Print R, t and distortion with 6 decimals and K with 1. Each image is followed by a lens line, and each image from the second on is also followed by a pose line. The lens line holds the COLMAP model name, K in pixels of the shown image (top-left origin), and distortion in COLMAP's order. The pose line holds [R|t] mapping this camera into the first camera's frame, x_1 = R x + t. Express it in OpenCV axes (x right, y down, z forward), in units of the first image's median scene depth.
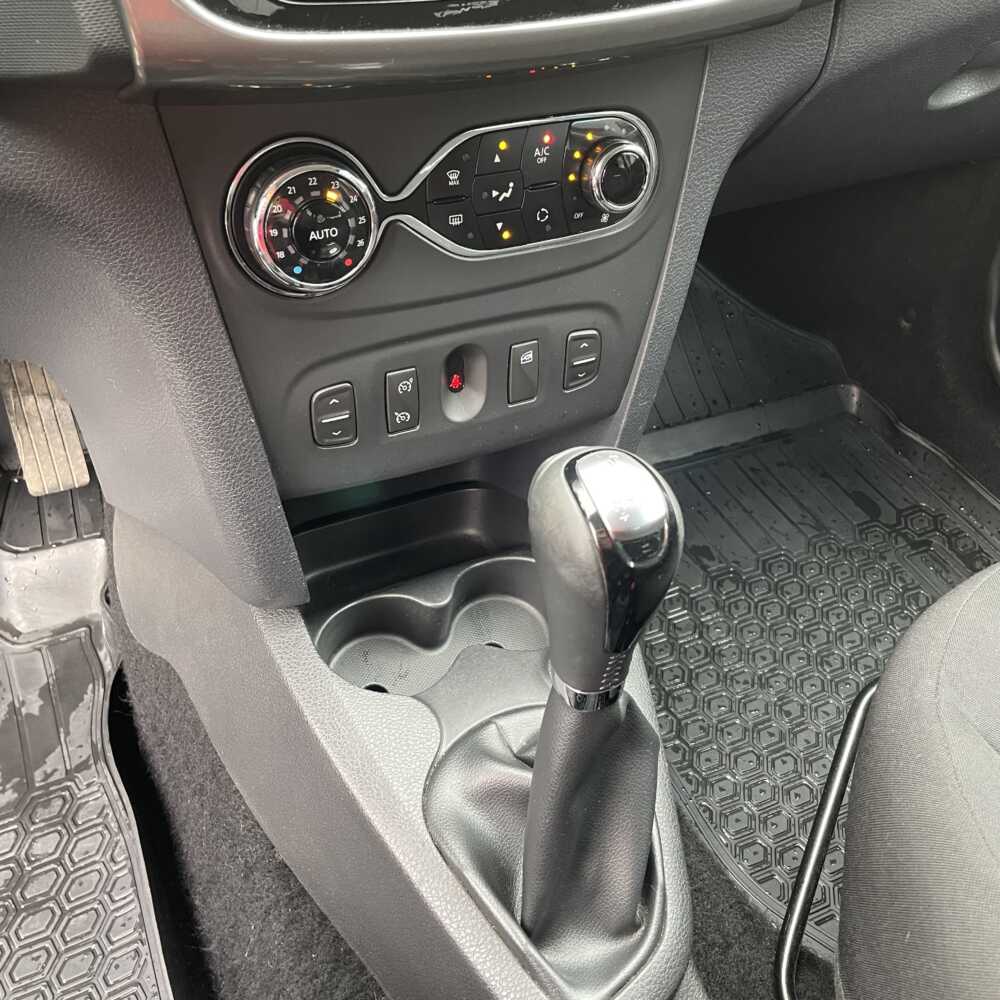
lens RADIAL K [[1013.8, 0, 490.7], [0, 1013.8, 485.4], [0, 0, 1]] dist [0.097859, -0.156404]
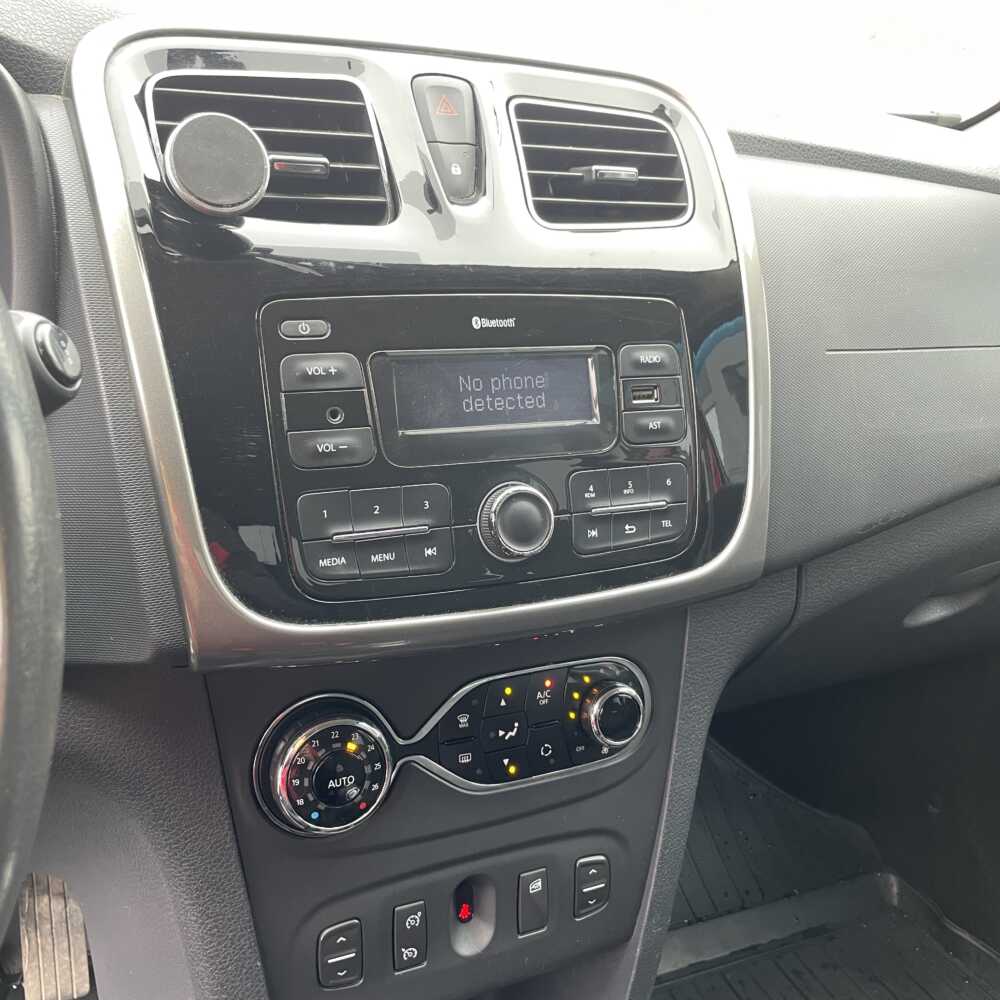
lens RADIAL K [[1013.8, 0, 490.7], [0, 1013.8, 485.4], [0, 0, 1]] dist [0.097859, -0.156404]
pose [[0.999519, -0.006302, -0.030374, 0.026207], [-0.006782, 0.911067, -0.412202, -0.073206], [0.030270, 0.412209, 0.910586, -0.101191]]
